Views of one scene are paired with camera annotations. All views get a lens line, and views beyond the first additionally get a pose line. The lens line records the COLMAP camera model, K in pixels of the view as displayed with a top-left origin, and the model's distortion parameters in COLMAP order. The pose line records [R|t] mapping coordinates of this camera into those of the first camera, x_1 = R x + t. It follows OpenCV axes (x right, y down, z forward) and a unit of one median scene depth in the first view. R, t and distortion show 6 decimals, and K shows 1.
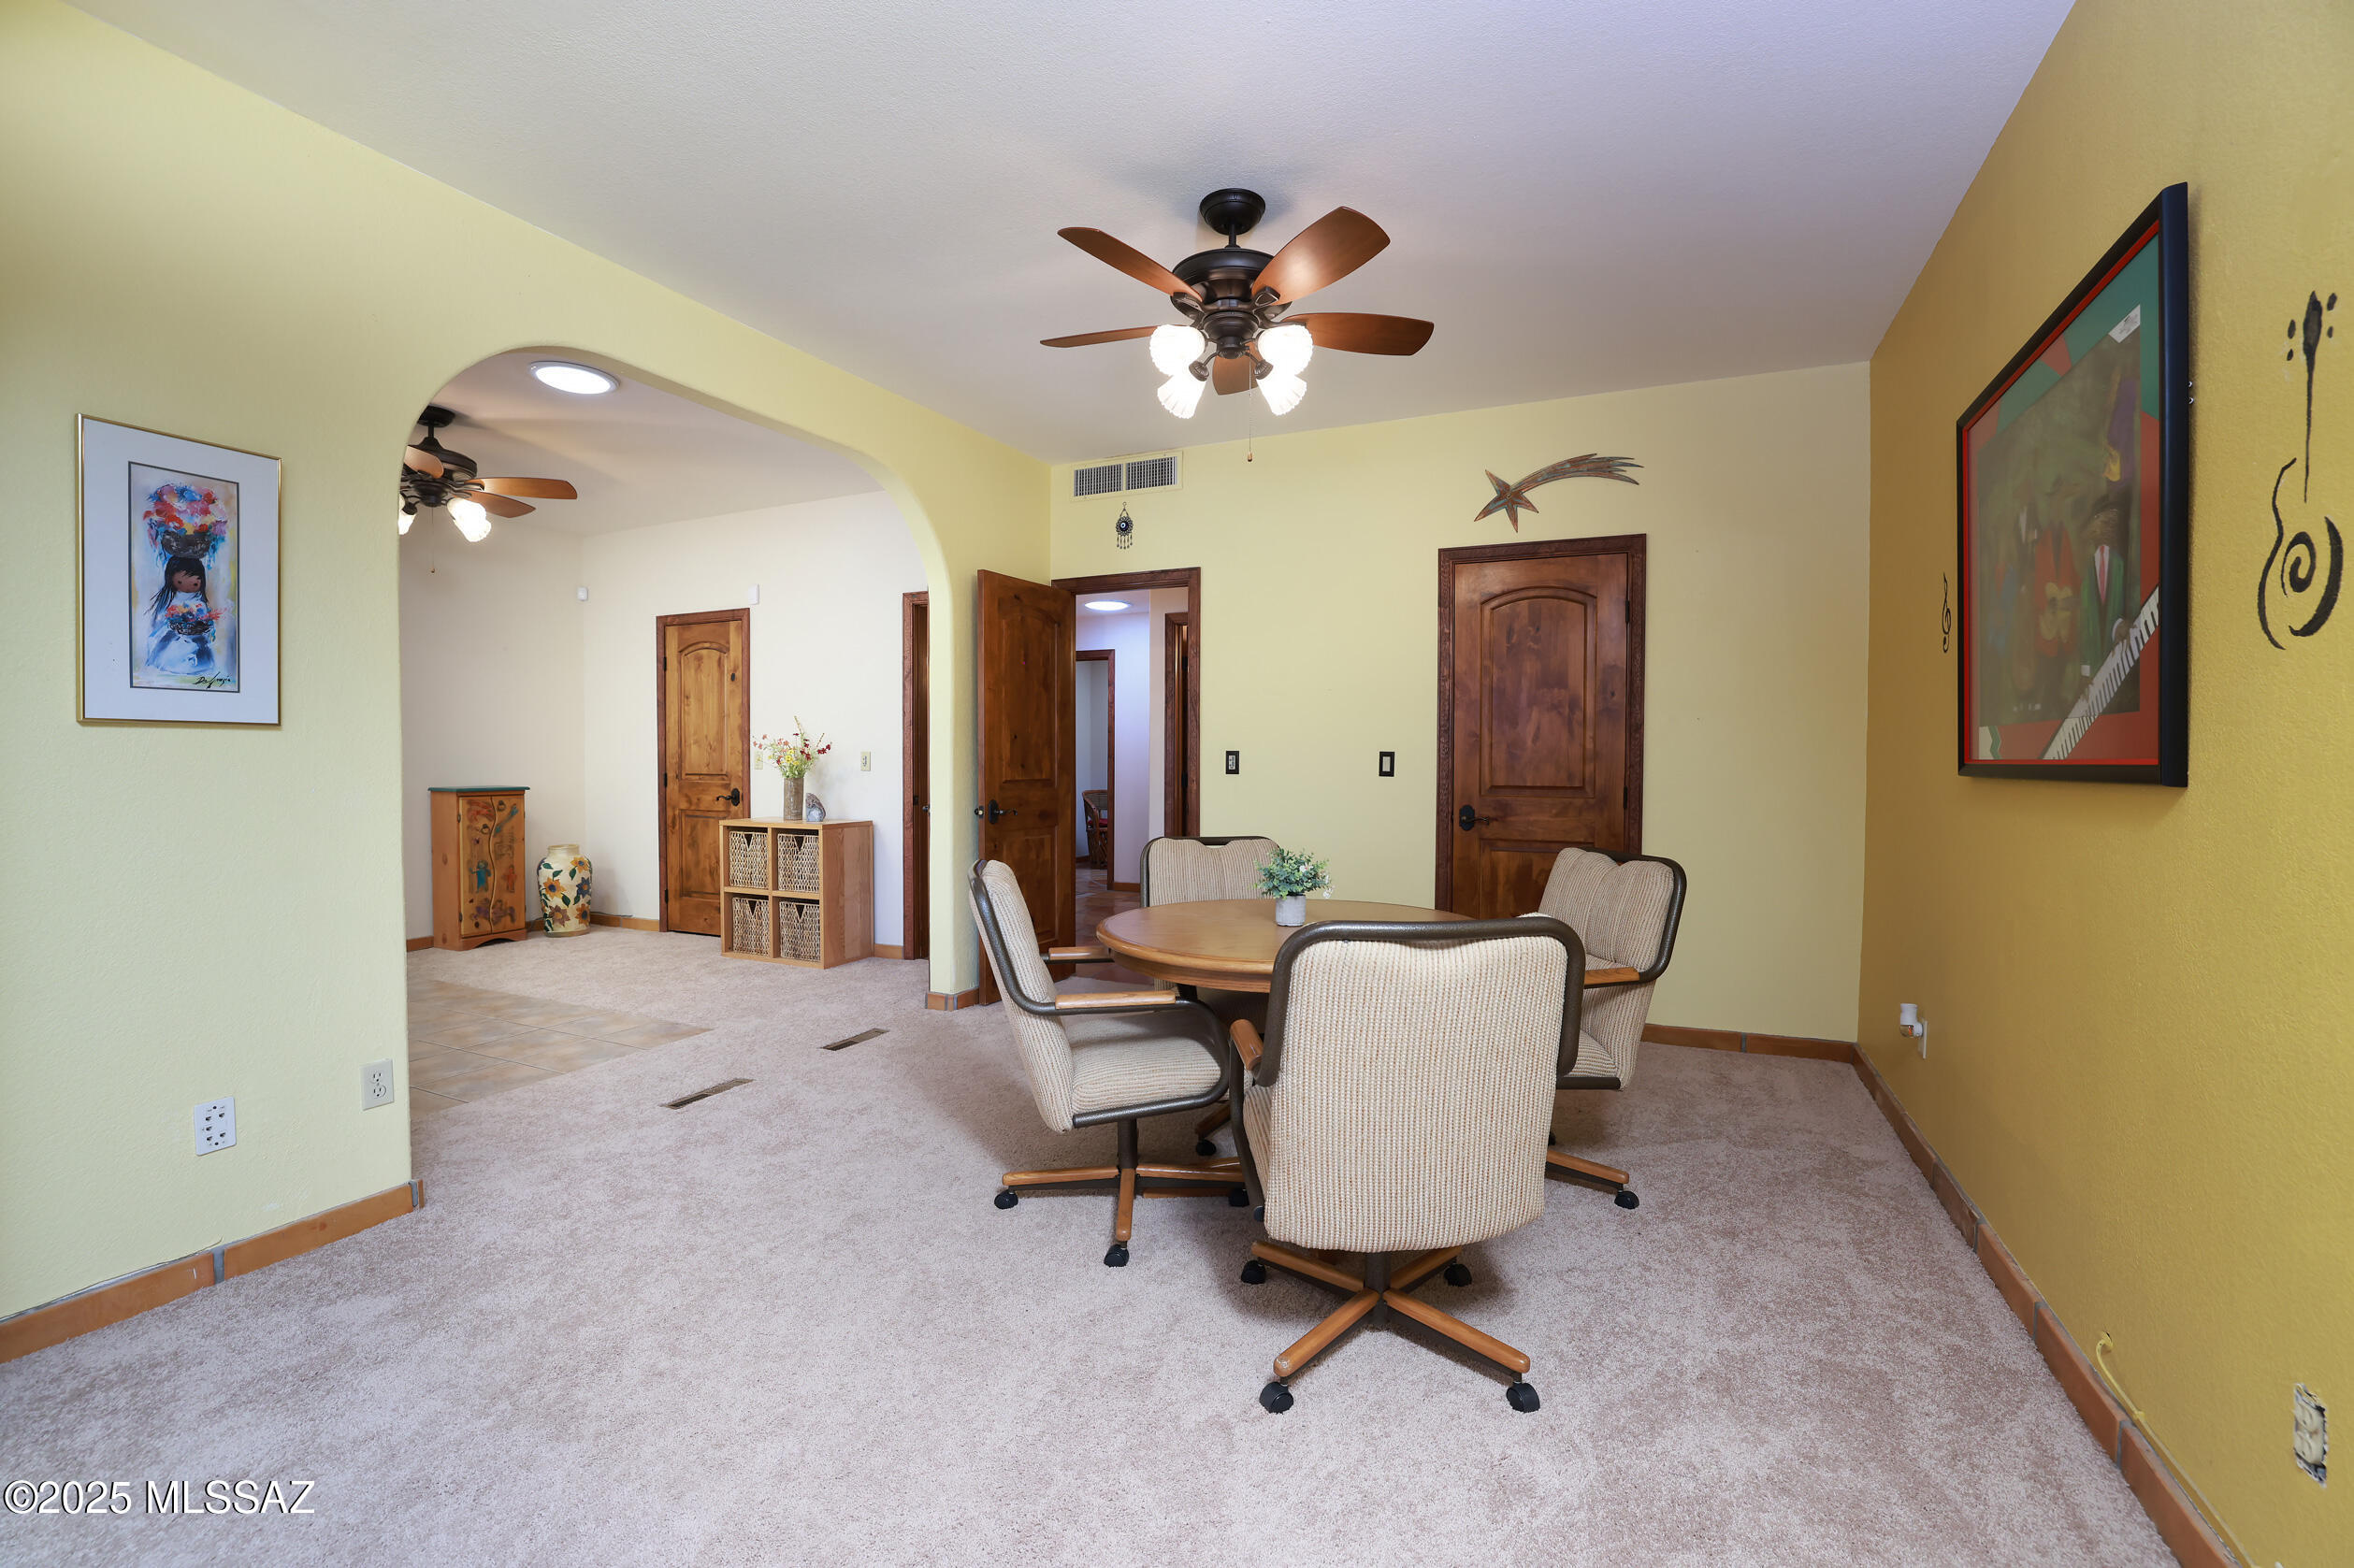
lens RADIAL K [[1015.2, 0, 1187.1], [0, 1015.2, 774.3], [0, 0, 1]] dist [-0.001095, 0.000105]
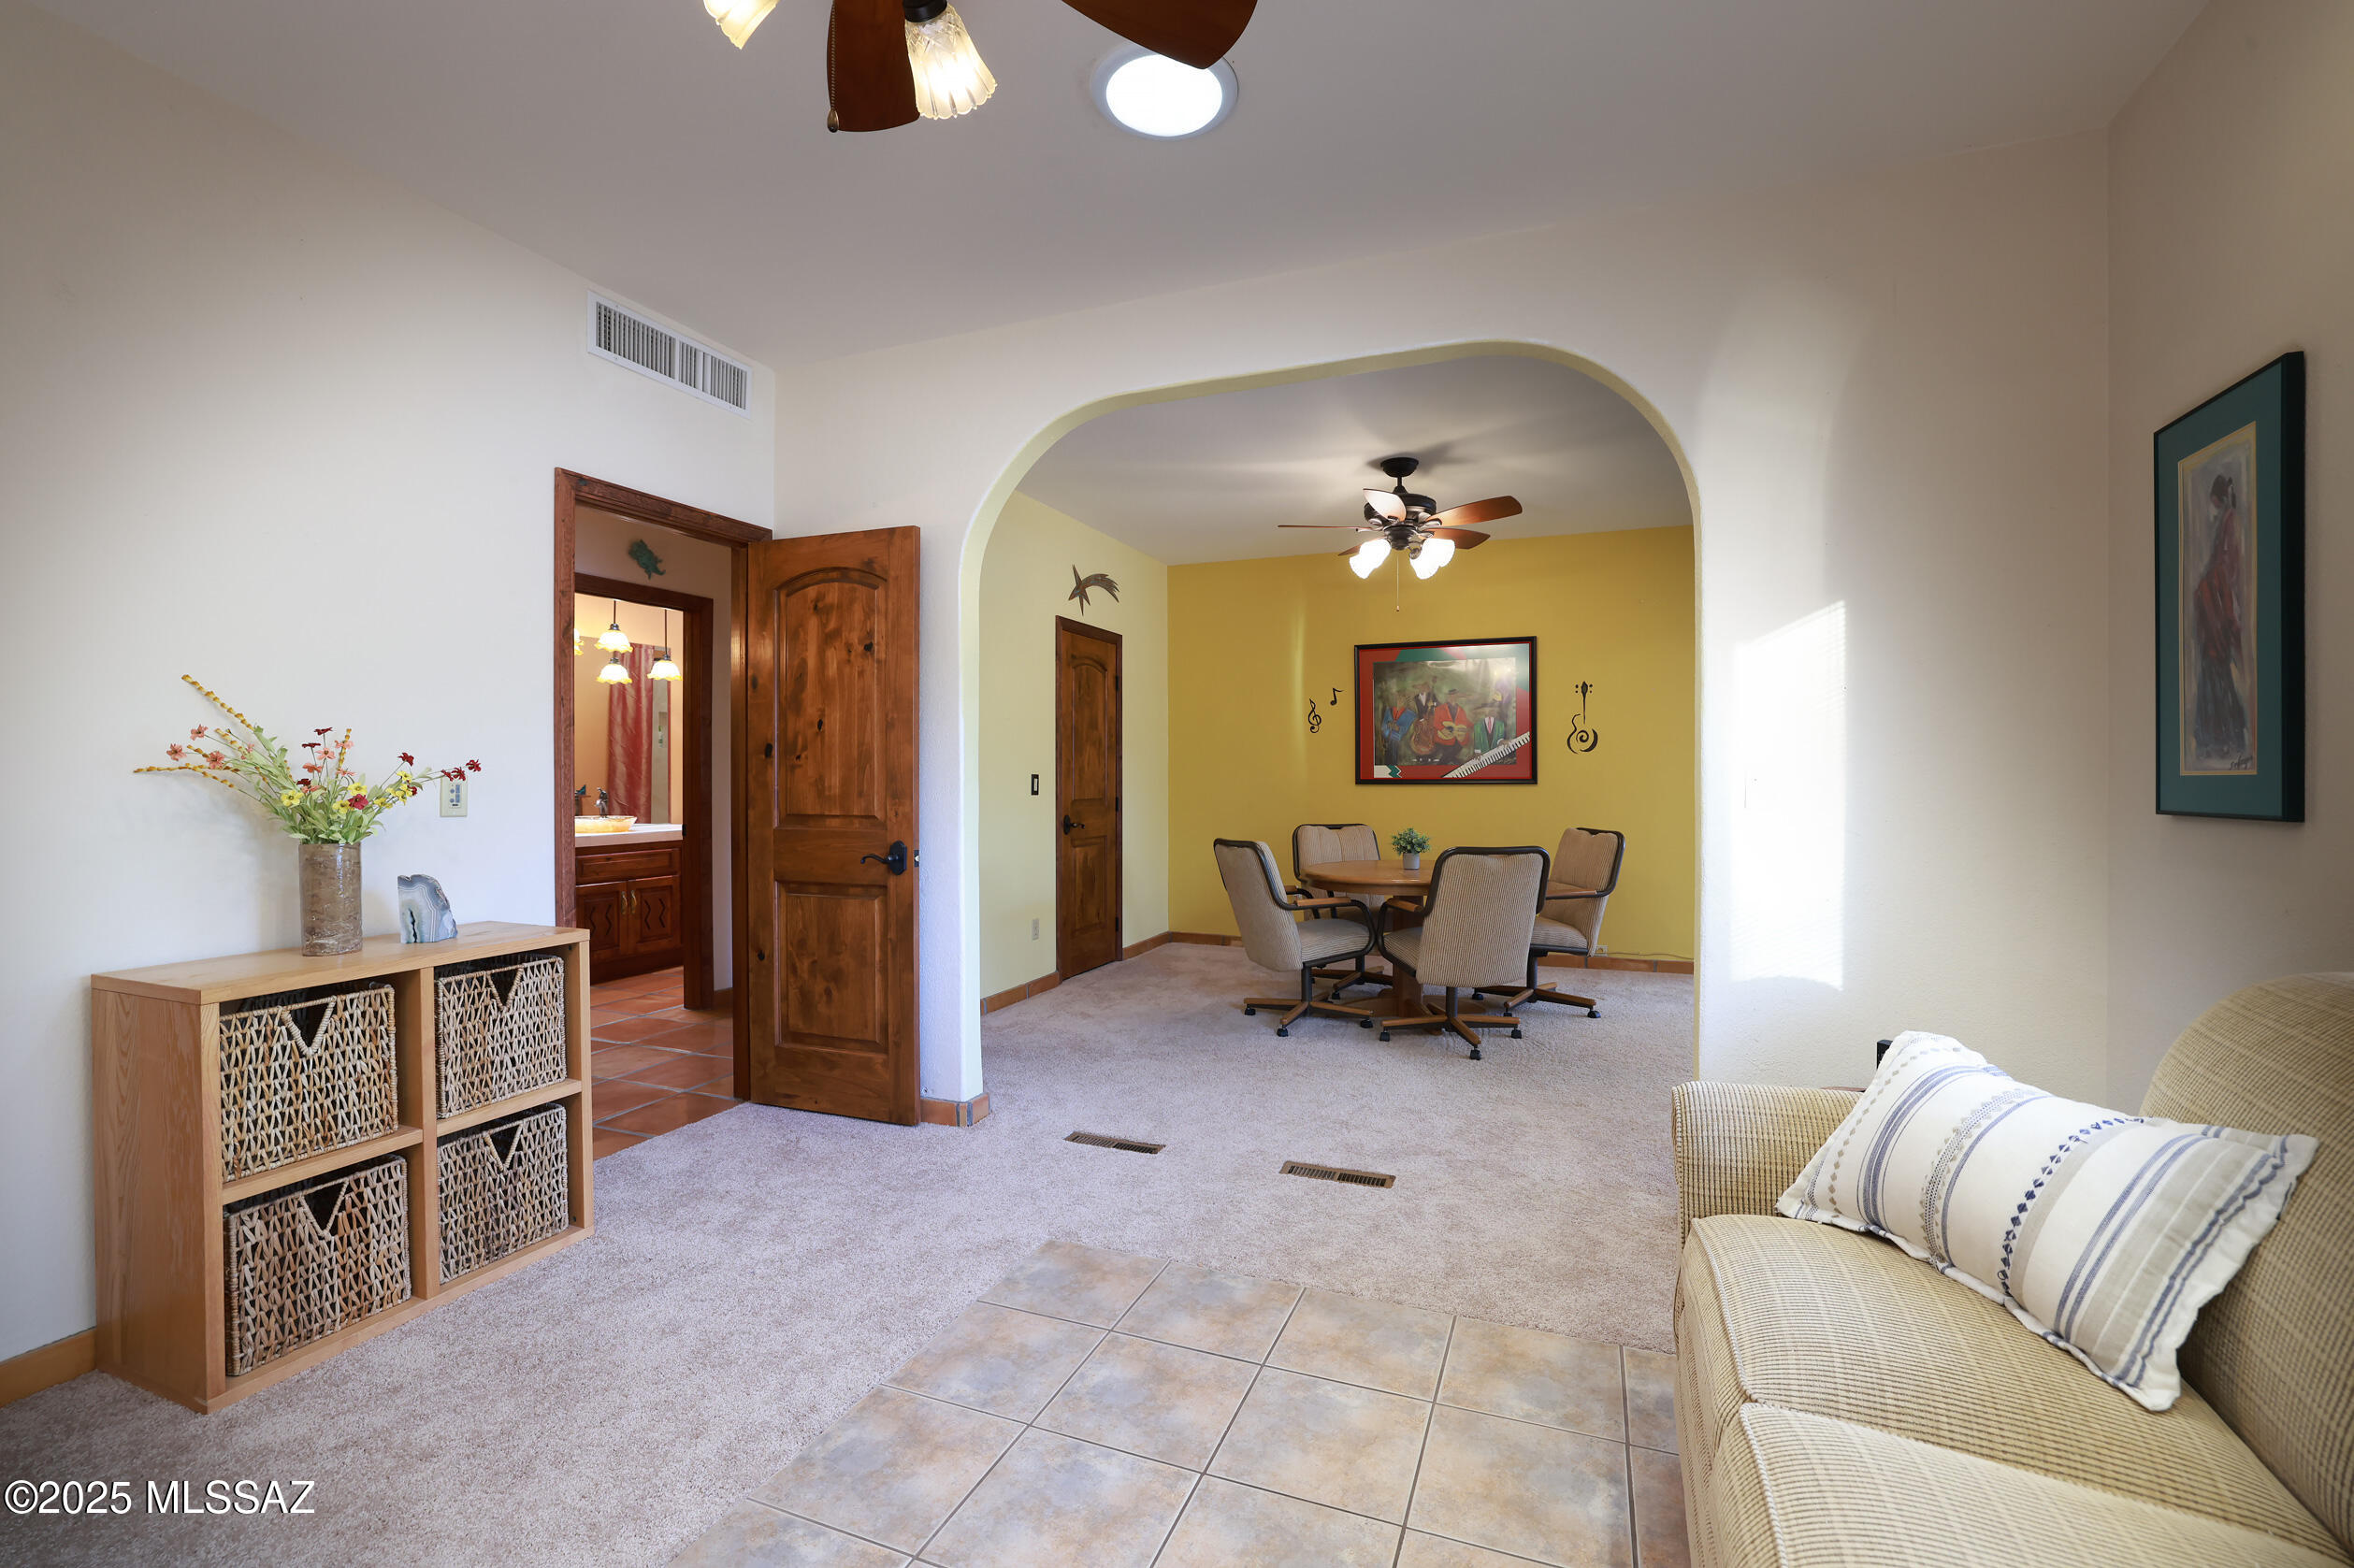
lens RADIAL K [[1015.2, 0, 1186.9], [0, 1015.2, 776.3], [0, 0, 1]] dist [-0.001095, 0.000105]
pose [[-0.059493, -0.005402, 0.998214, -1.053772], [0.017392, 0.999828, 0.006448, -0.025260], [-0.998077, 0.017745, -0.059389, 0.932755]]
